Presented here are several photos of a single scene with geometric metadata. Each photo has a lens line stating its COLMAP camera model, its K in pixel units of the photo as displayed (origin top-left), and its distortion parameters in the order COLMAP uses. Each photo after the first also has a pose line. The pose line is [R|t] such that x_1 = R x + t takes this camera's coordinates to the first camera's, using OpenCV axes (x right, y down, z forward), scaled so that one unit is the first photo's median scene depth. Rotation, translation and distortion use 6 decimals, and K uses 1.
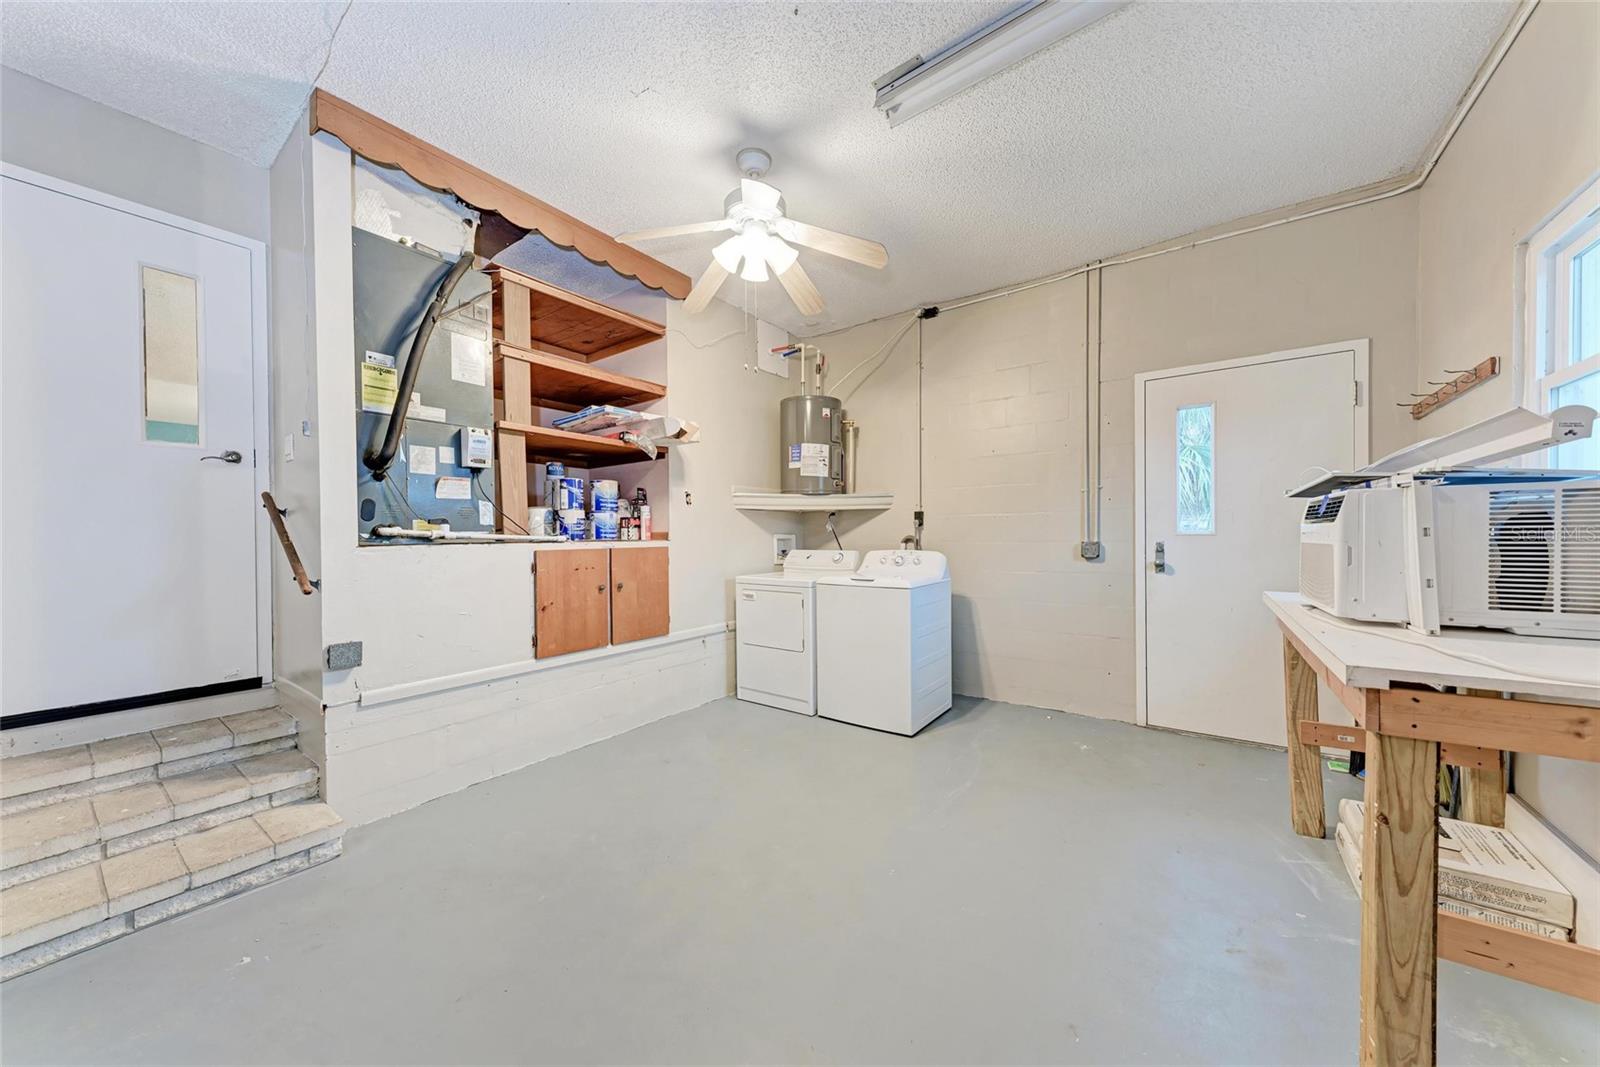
lens RADIAL K [[549.5, 0, 799.7], [0, 549.5, 537.7], [0, 0, 1]] dist [0.012798, -0.002511]
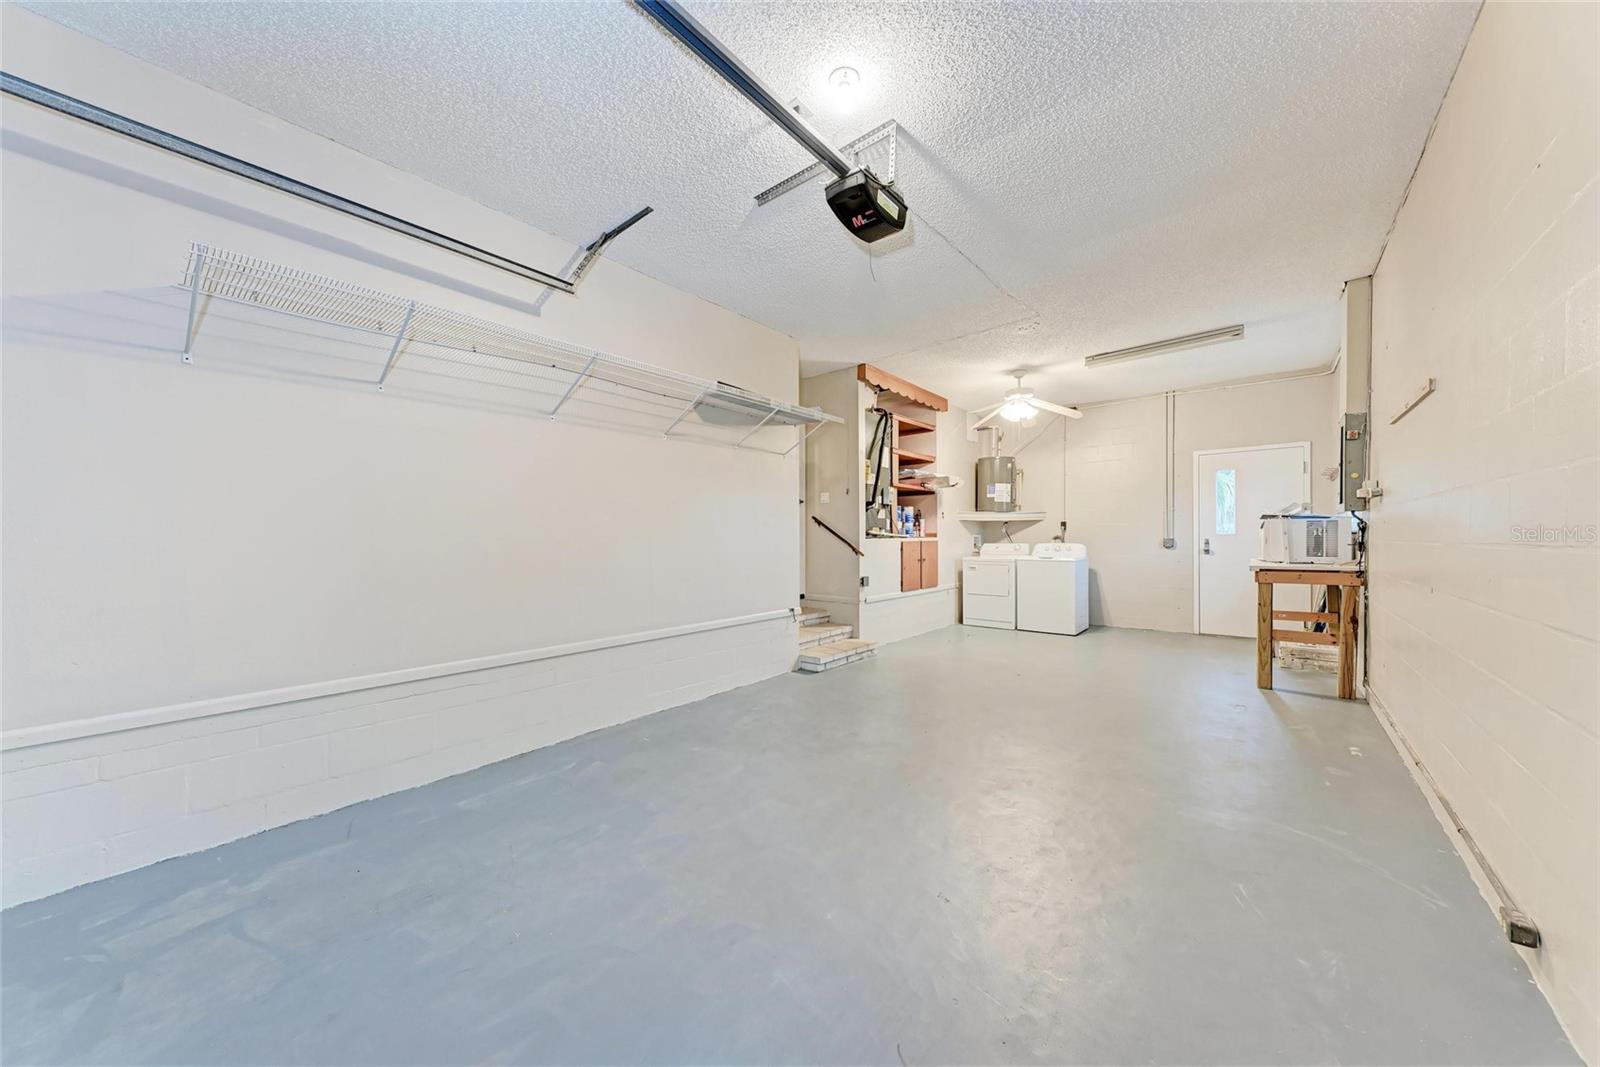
lens RADIAL K [[549.5, 0, 799.0], [0, 549.5, 536.5], [0, 0, 1]] dist [0.012798, -0.002511]
pose [[0.997584, 0.002209, -0.069439, -0.583909], [-0.002579, 0.999983, -0.005233, 0.013563], [0.069427, 0.005400, 0.997572, -0.943567]]
